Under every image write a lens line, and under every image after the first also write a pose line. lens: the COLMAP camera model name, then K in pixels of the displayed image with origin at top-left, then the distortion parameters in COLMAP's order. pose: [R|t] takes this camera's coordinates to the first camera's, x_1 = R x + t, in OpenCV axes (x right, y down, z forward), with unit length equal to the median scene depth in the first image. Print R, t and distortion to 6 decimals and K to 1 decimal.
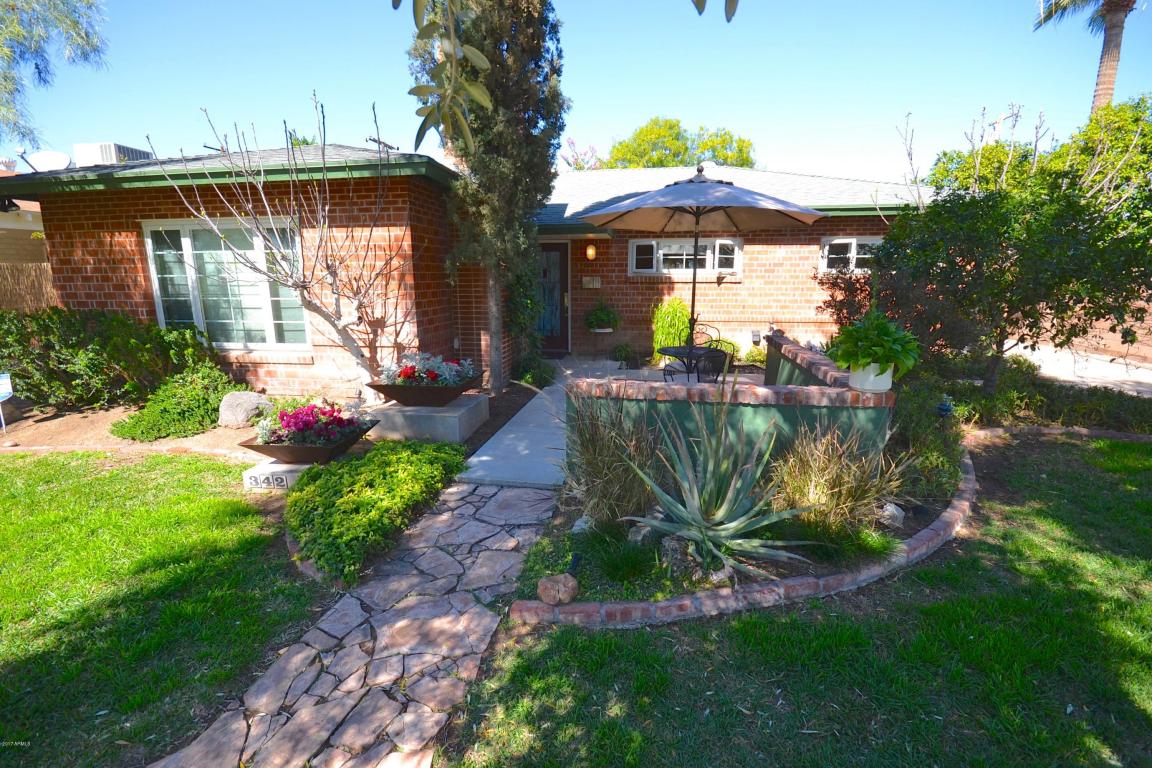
lens RADIAL K [[512.9, 0, 580.1], [0, 512.9, 382.9], [0, 0, 1]] dist [-0.002042, -0.000884]
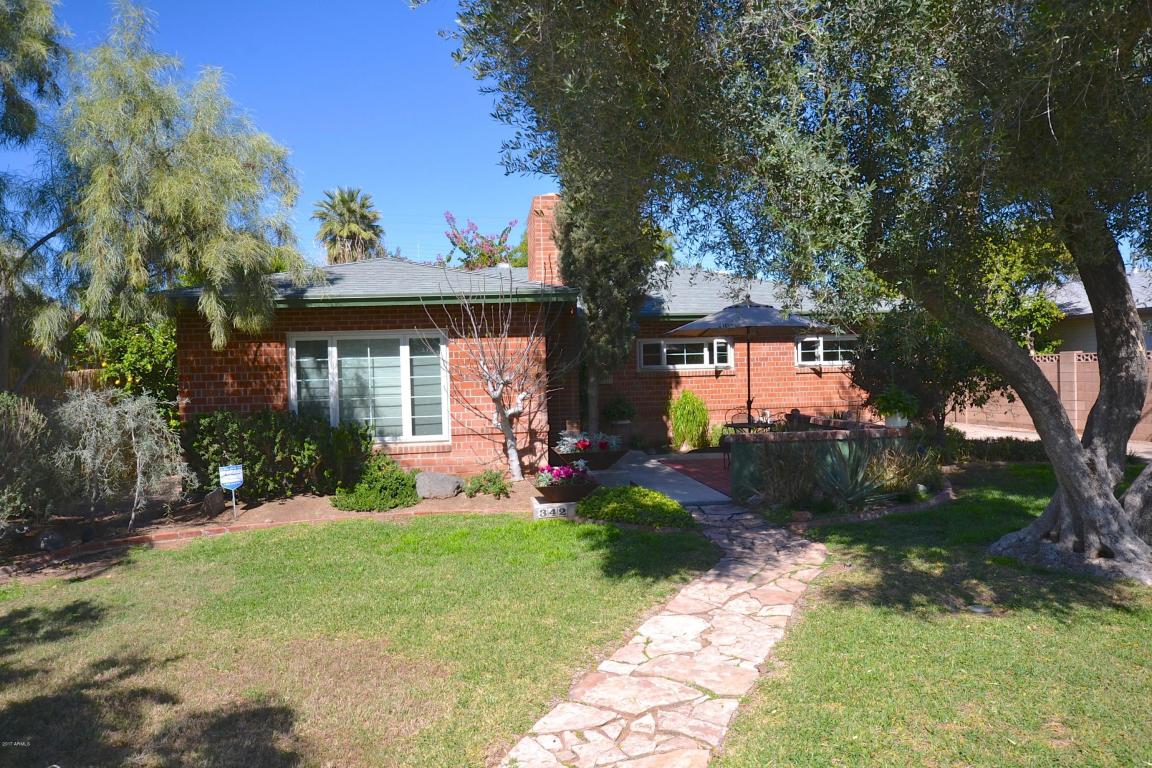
lens RADIAL K [[761.2, 0, 579.8], [0, 761.2, 384.7], [0, 0, 1]] dist [0.007225, 0.000943]
pose [[0.958978, -0.028482, 0.282045, -0.517393], [0.082018, 0.980263, -0.179880, 0.105217], [-0.271355, 0.195634, 0.942387, -0.516684]]
